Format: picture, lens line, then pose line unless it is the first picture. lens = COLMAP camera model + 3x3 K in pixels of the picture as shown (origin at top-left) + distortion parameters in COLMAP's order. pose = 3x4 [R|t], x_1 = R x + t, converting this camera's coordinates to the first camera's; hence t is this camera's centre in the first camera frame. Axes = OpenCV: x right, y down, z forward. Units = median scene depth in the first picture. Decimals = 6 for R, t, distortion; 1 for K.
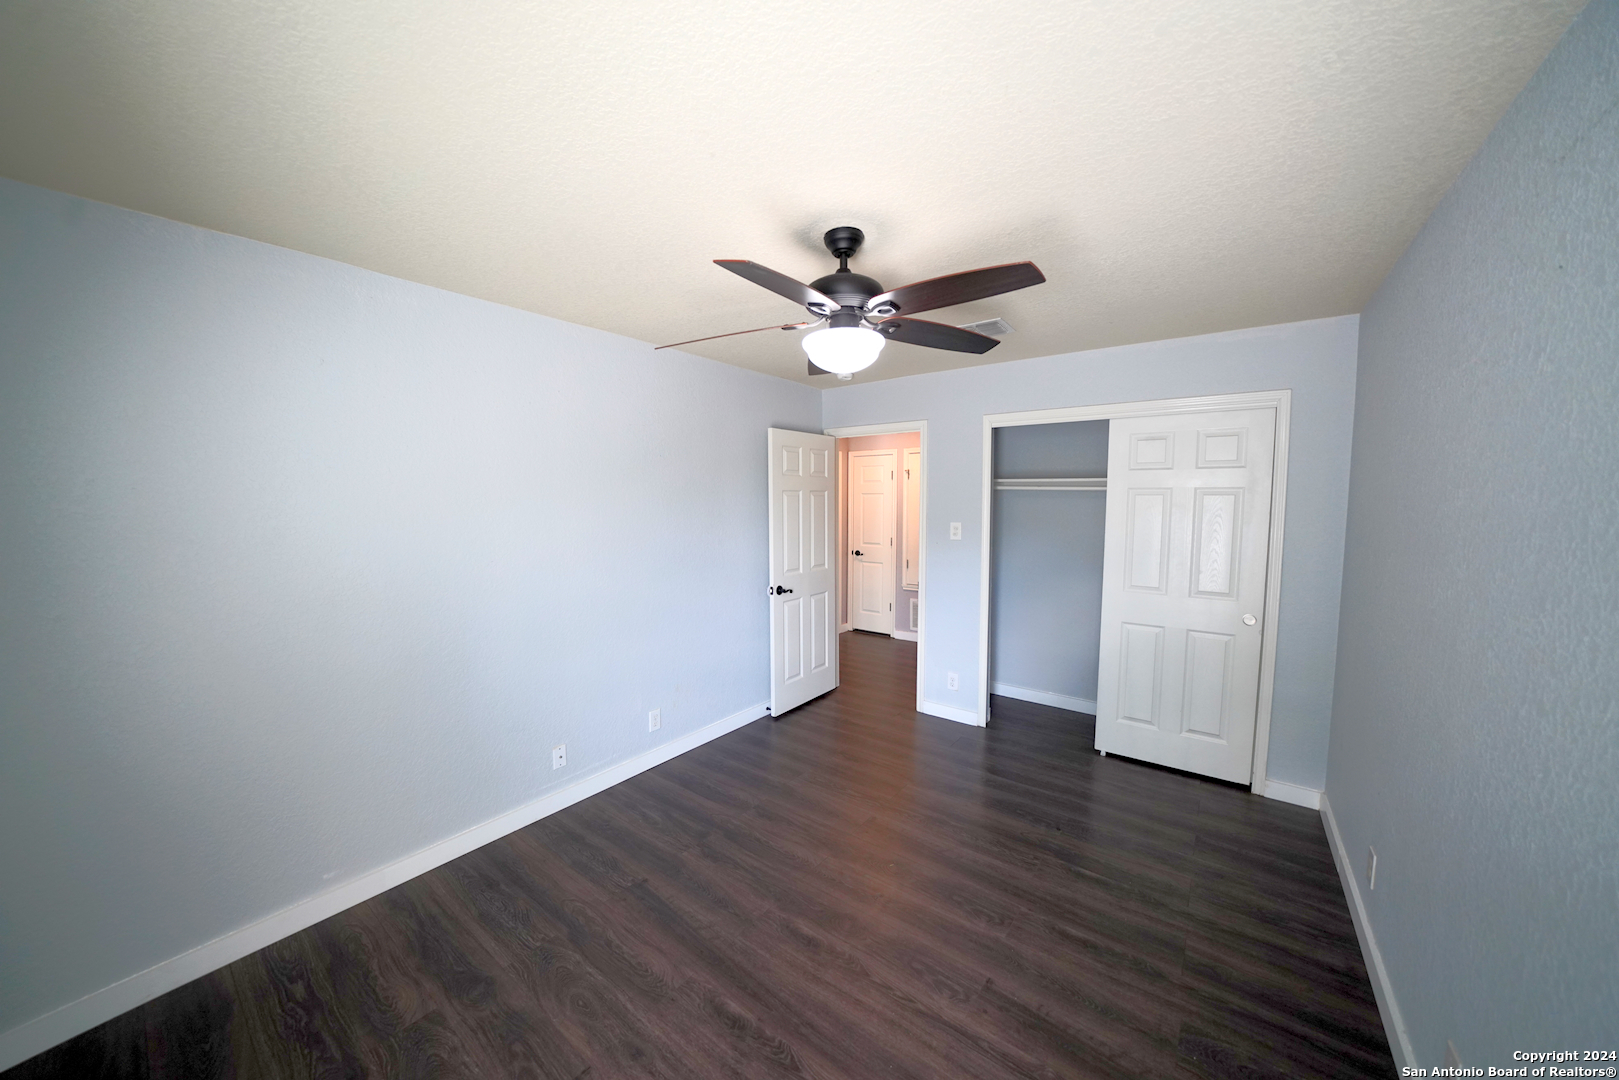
lens RADIAL K [[556.7, 0, 798.3], [0, 556.7, 545.8], [0, 0, 1]] dist [-0.023625, 0.000353]
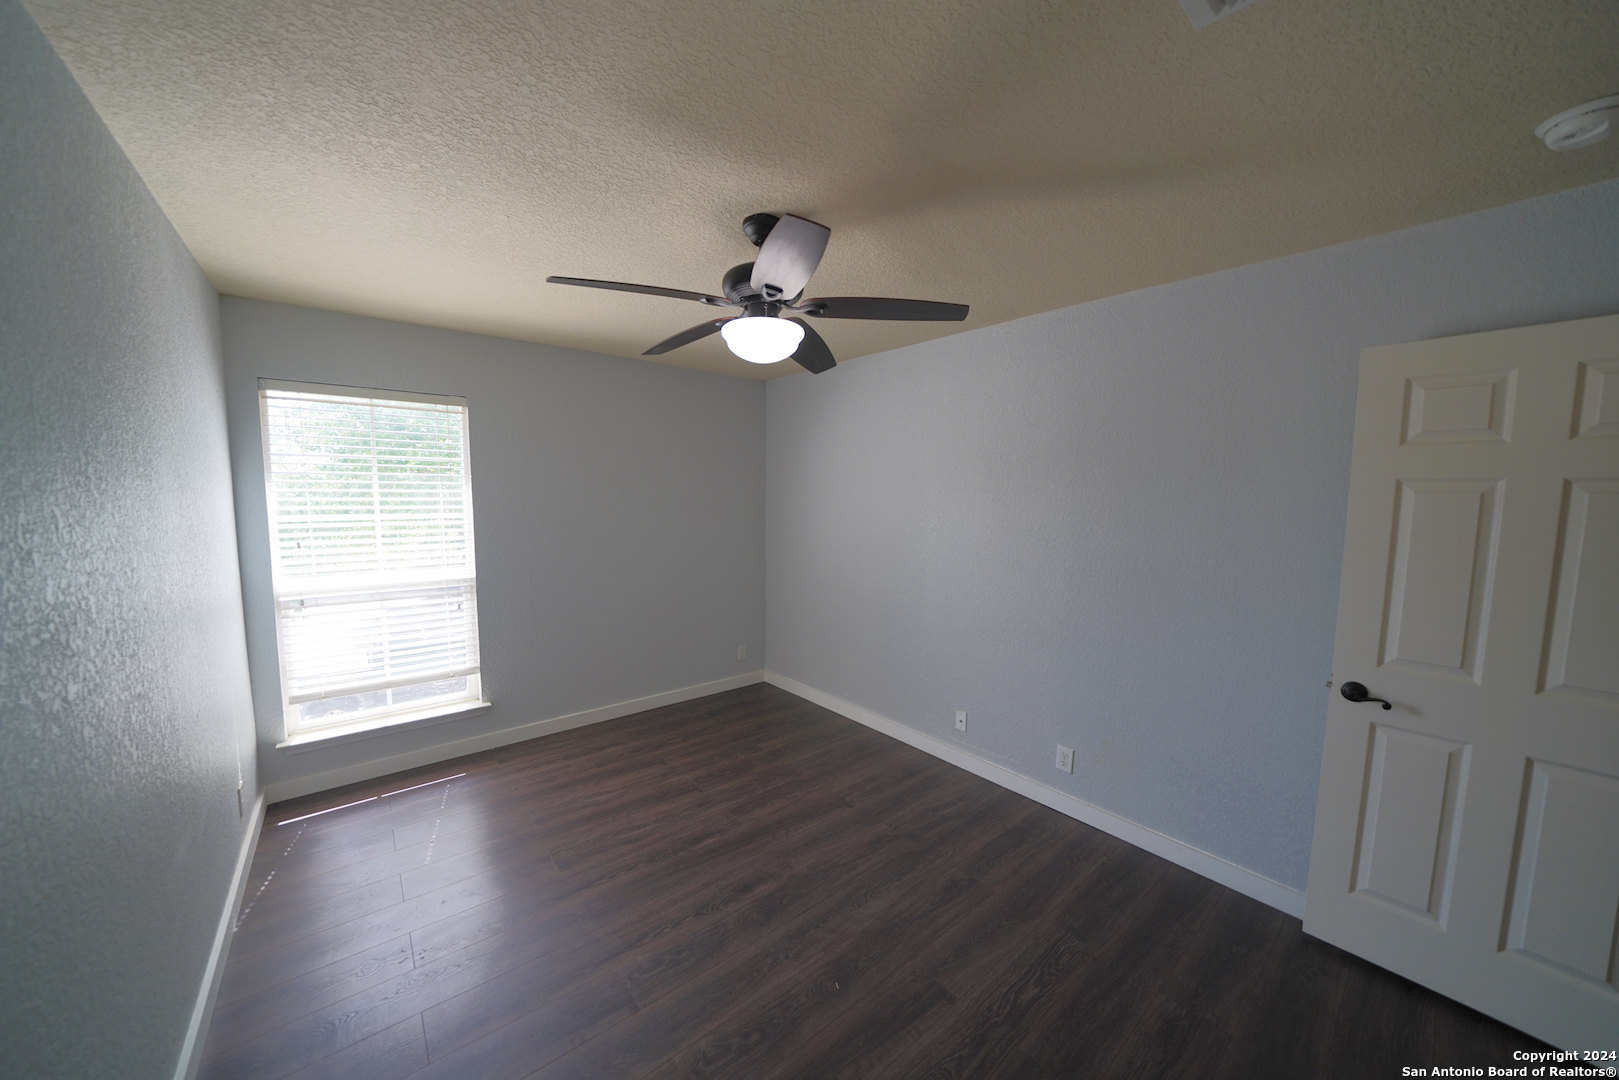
lens RADIAL K [[556.7, 0, 798.3], [0, 556.7, 545.8], [0, 0, 1]] dist [-0.023625, 0.000353]
pose [[-0.230797, 0.094700, -0.968383, 0.819879], [-0.087726, 0.989174, 0.117641, -0.088955], [0.969039, 0.112104, -0.219990, 1.020128]]
